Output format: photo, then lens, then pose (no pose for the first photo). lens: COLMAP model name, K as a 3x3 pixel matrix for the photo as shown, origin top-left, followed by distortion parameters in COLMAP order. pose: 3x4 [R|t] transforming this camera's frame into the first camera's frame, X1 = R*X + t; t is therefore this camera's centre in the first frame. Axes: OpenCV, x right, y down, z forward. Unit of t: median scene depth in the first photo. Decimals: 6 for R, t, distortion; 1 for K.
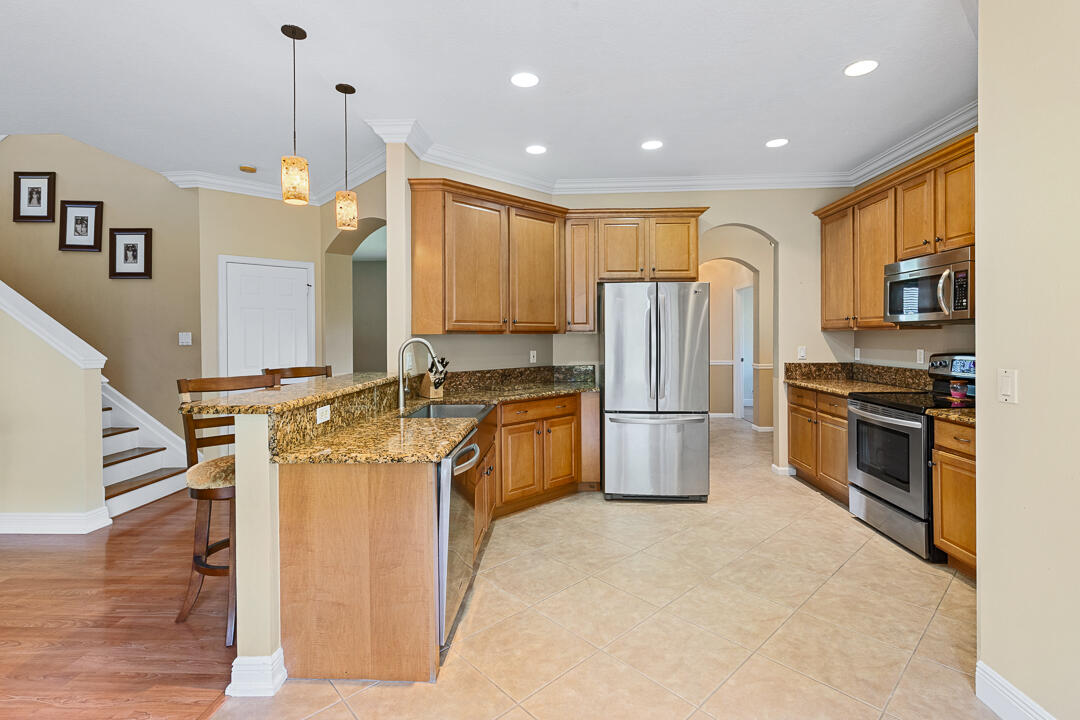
lens RADIAL K [[509.6, 0, 535.2], [0, 509.6, 329.6], [0, 0, 1]] dist [0.008114, -0.002359]
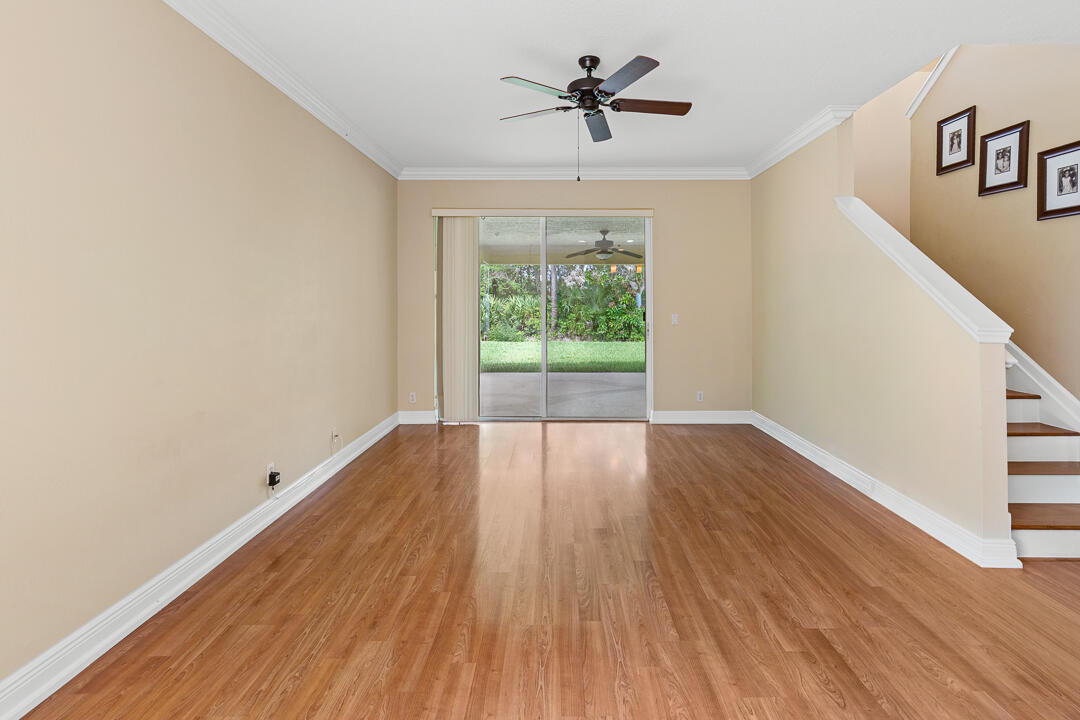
lens RADIAL K [[509.6, 0, 570.7], [0, 509.6, 300.3], [0, 0, 1]] dist [0.008114, -0.002359]
pose [[0.071441, 0.002508, -0.997442, -0.156717], [0.012423, 0.999917, 0.003404, 0.005098], [0.997367, -0.012634, 0.071404, 0.303406]]
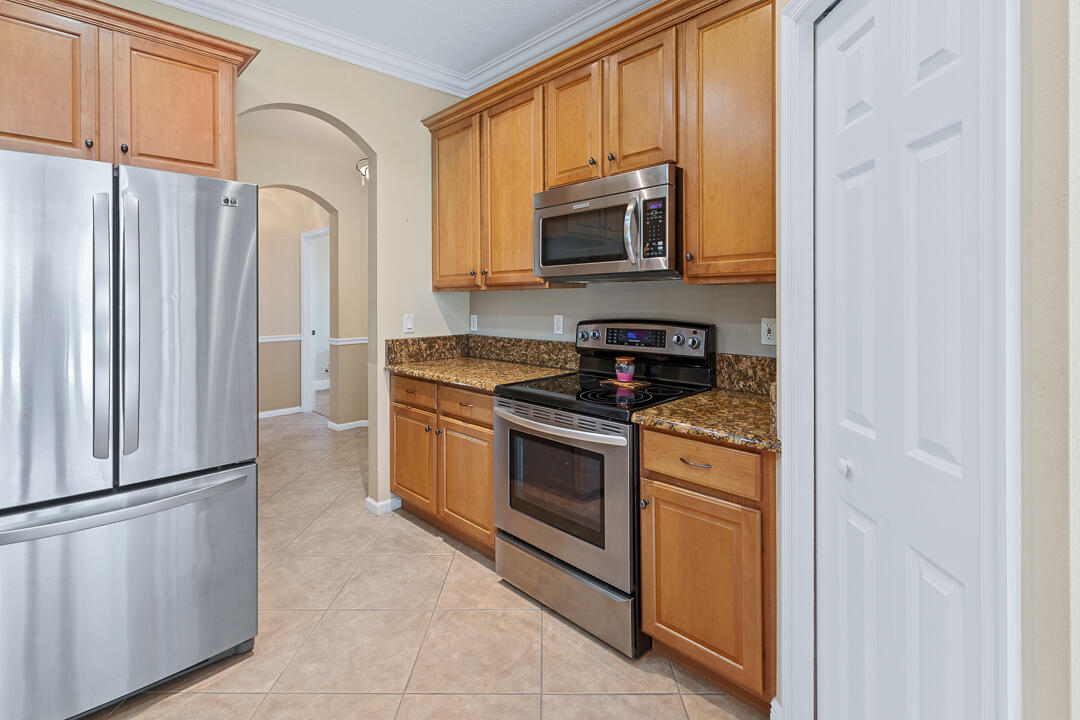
lens RADIAL K [[509.6, 0, 536.2], [0, 509.6, 297.6], [0, 0, 1]] dist [0.008114, -0.002359]
pose [[0.689644, -0.001043, 0.724147, 0.169561], [-0.002061, 0.999992, 0.003404, 0.009626], [-0.724145, -0.003840, 0.689637, 0.468581]]
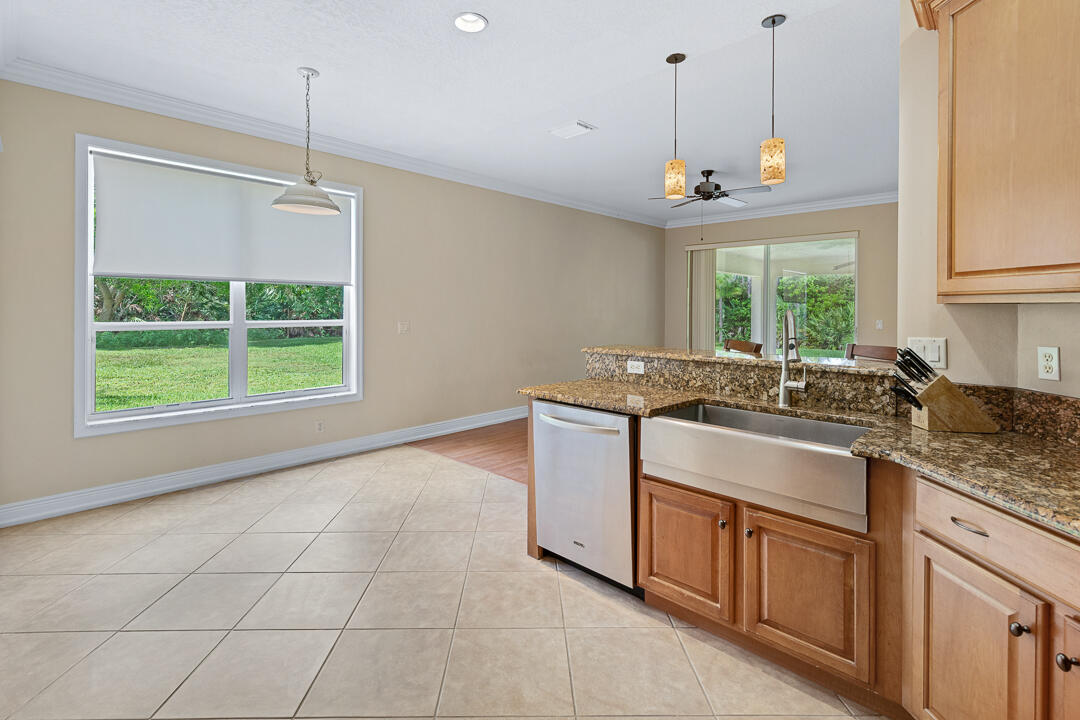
lens RADIAL K [[509.6, 0, 529.9], [0, 509.6, 301.6], [0, 0, 1]] dist [0.008114, -0.002359]
pose [[-0.666379, -0.006989, -0.745581, 0.403070], [0.007234, 0.999848, -0.015837, 0.011308], [0.745578, -0.015947, -0.666227, 0.934583]]
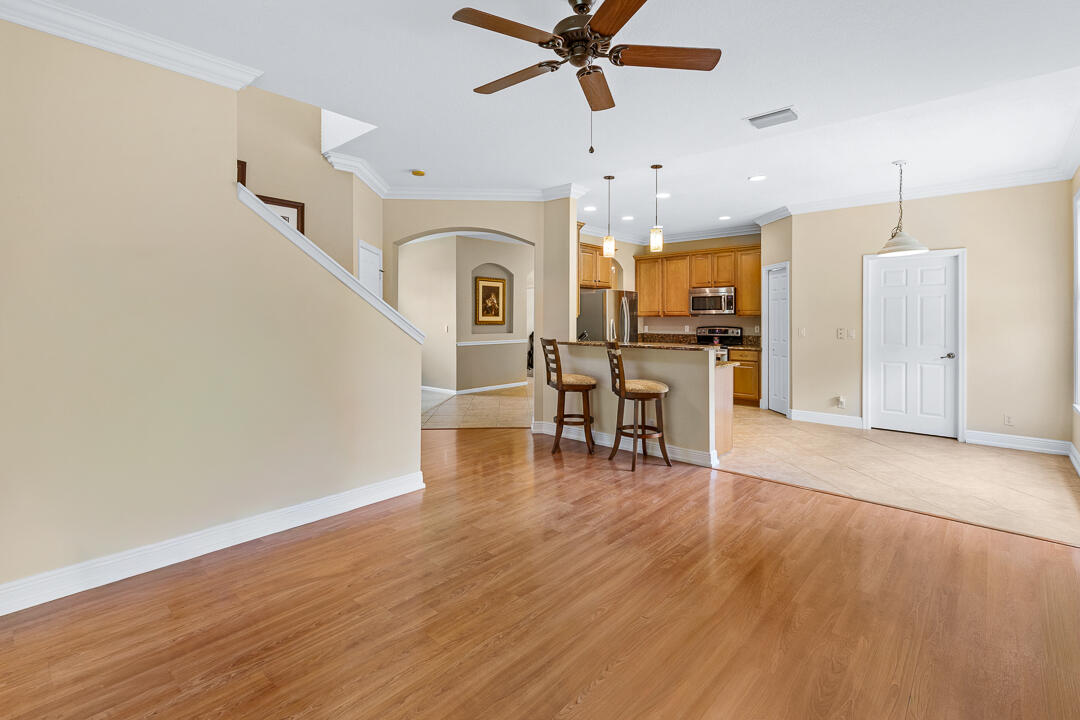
lens RADIAL K [[509.6, 0, 535.3], [0, 509.6, 322.9], [0, 0, 1]] dist [0.008114, -0.002359]
pose [[0.632321, 0.000676, 0.774706, -1.366485], [-0.010693, 0.999912, 0.007855, 0.014309], [-0.774633, -0.013250, 0.632272, 0.069638]]
